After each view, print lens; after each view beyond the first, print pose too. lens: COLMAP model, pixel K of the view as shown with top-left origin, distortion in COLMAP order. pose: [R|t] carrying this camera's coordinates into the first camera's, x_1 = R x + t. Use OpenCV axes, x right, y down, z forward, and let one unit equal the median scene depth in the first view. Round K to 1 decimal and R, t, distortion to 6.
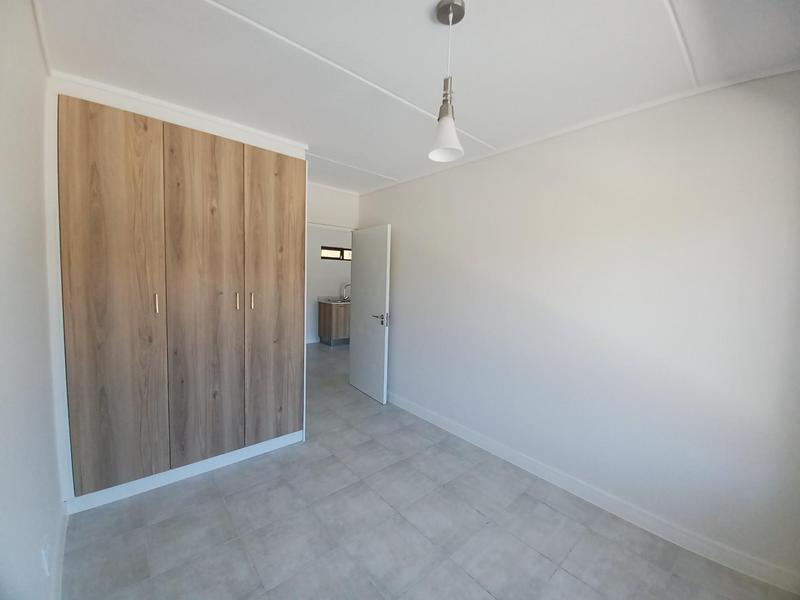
lens RADIAL K [[314.2, 0, 397.7], [0, 314.2, 301.6], [0, 0, 1]] dist [0.014870, -0.015280]
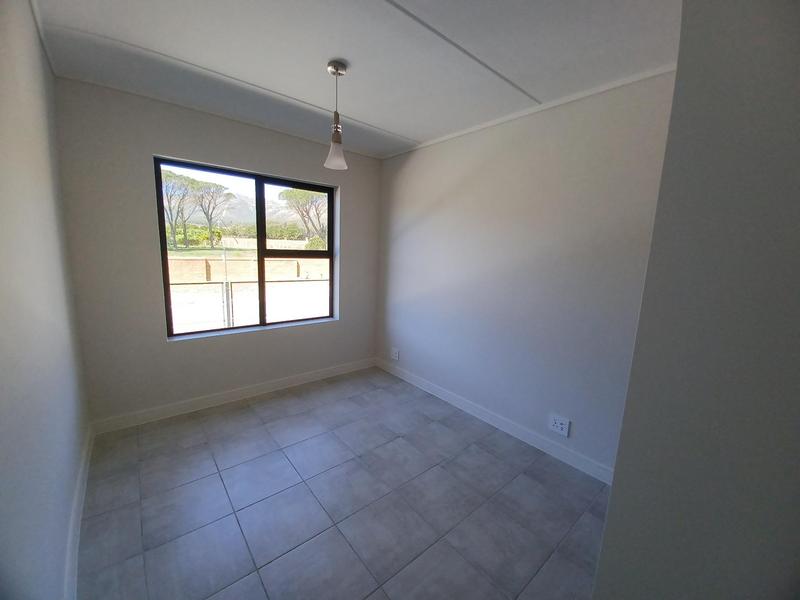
lens RADIAL K [[314.2, 0, 397.7], [0, 314.2, 301.6], [0, 0, 1]] dist [0.014870, -0.015280]
pose [[-0.997244, -0.073340, 0.011201, -0.144896], [-0.068836, 0.970979, 0.229046, -0.141848], [-0.027674, 0.227644, -0.973351, 1.823148]]
